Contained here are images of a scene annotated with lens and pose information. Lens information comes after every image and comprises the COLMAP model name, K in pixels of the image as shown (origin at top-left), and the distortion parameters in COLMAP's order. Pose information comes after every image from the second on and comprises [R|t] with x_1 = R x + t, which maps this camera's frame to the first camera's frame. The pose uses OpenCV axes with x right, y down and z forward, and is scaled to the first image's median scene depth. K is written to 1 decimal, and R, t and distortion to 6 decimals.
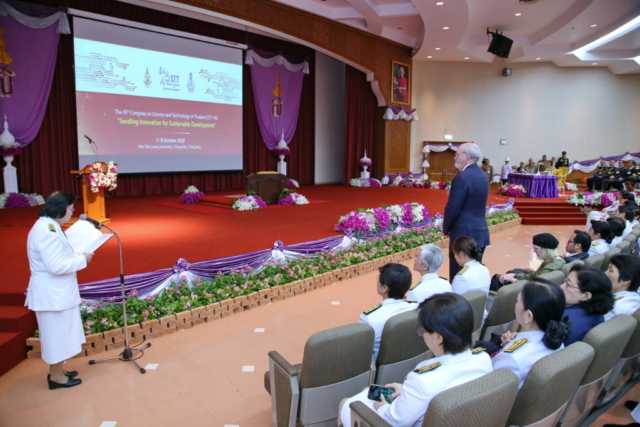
lens RADIAL K [[429.1, 0, 318.6], [0, 429.1, 210.9], [0, 0, 1]] dist [0.001129, -0.003099]
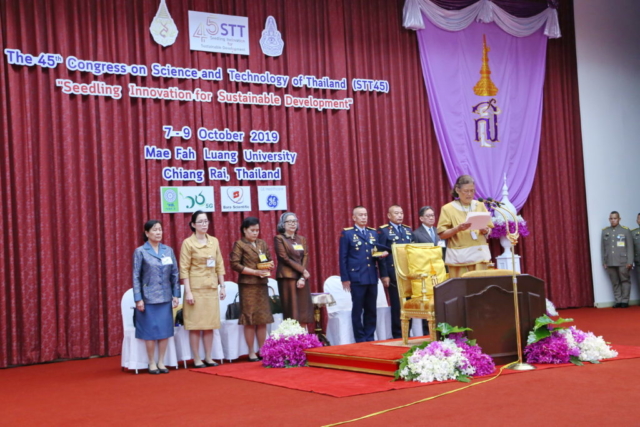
lens RADIAL K [[921.2, 0, 319.3], [0, 921.2, 213.2], [0, 0, 1]] dist [0.186571, 0.000000]
pose [[0.963834, -0.081034, -0.253883, -0.053027], [0.035101, 0.982951, -0.180484, -0.002900], [0.264180, 0.165045, 0.950247, 0.204623]]
